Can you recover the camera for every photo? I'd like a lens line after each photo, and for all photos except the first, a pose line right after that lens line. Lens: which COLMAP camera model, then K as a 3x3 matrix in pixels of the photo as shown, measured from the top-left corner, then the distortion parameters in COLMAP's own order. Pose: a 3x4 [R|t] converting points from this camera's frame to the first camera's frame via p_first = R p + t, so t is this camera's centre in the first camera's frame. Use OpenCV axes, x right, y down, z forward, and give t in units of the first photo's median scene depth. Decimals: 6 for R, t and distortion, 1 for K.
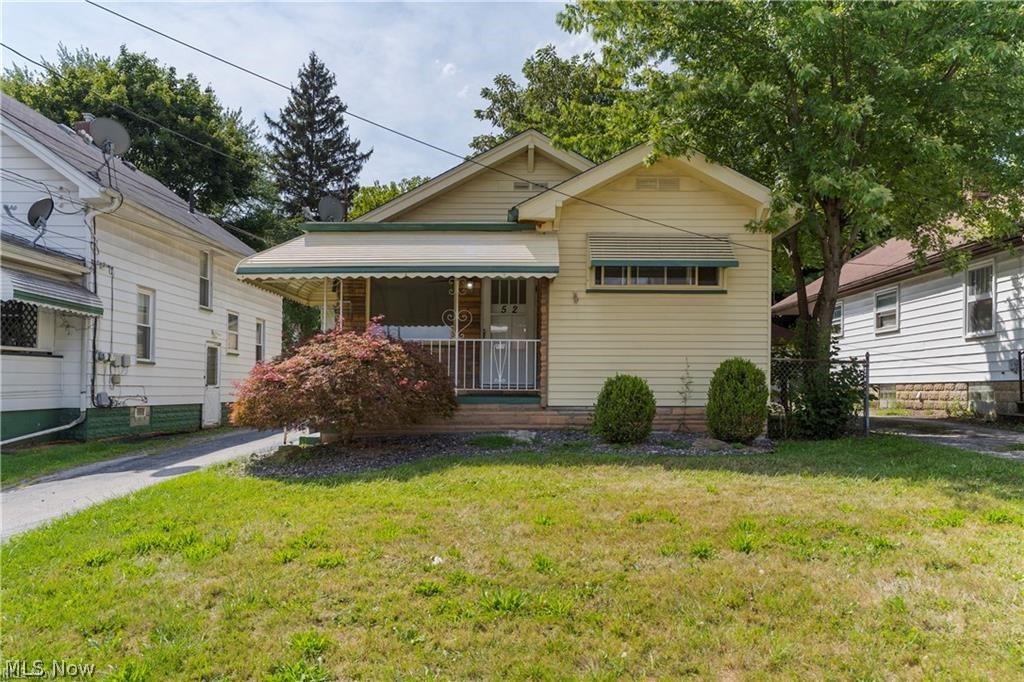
lens RADIAL K [[724.4, 0, 514.3], [0, 724.4, 372.0], [0, 0, 1]] dist [0.006146, 0.001557]
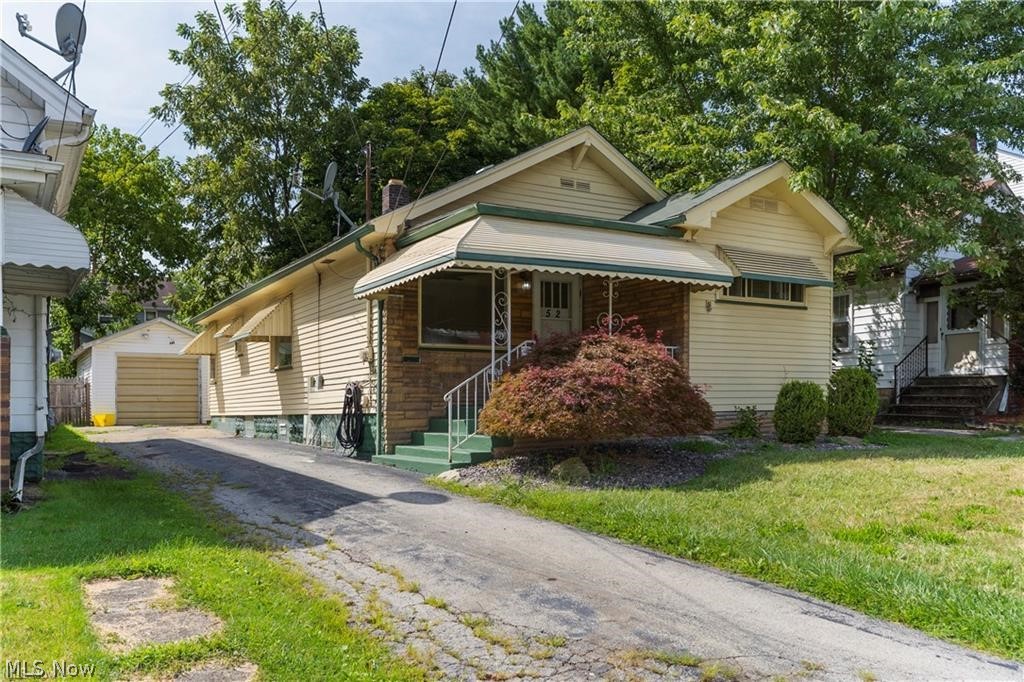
lens RADIAL K [[829.2, 0, 510.1], [0, 829.2, 407.2], [0, 0, 1]] dist [0.005267, -0.003762]
pose [[0.851474, -0.013587, 0.524220, -0.765977], [0.001517, 0.999724, 0.023448, 0.011941], [-0.524394, -0.019170, 0.851260, 0.140086]]
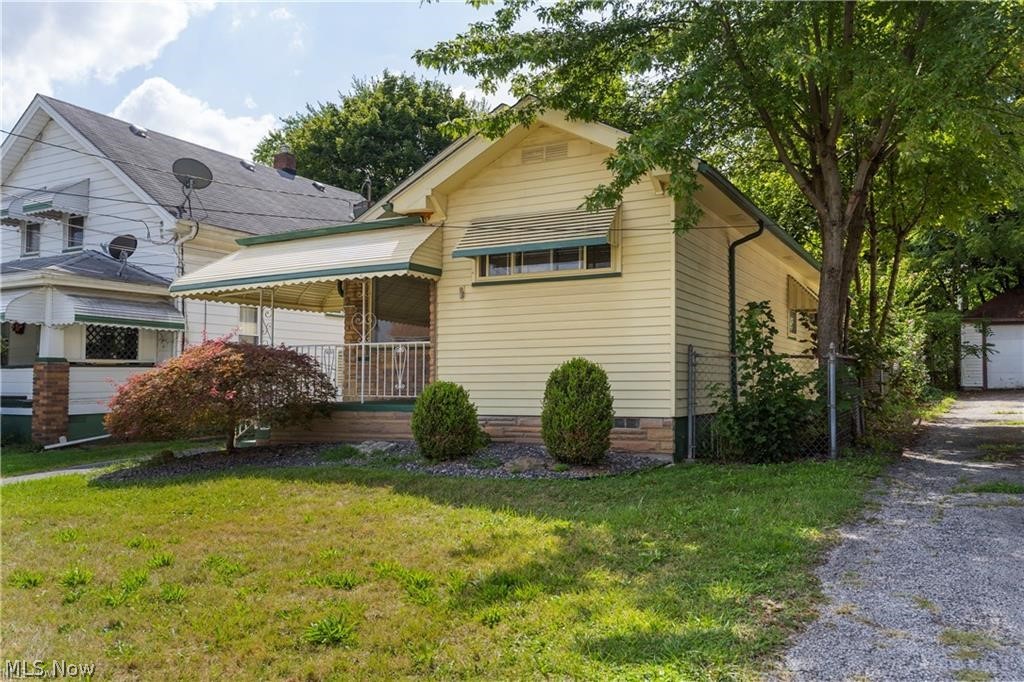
lens RADIAL K [[804.3, 0, 512.0], [0, 804.3, 341.0], [0, 0, 1]] dist [0.006363, 0.000838]
pose [[0.881435, -0.033250, -0.471134, 0.596161], [0.018947, 0.999205, -0.035071, -0.007516], [0.471926, 0.021986, 0.881364, 0.155139]]
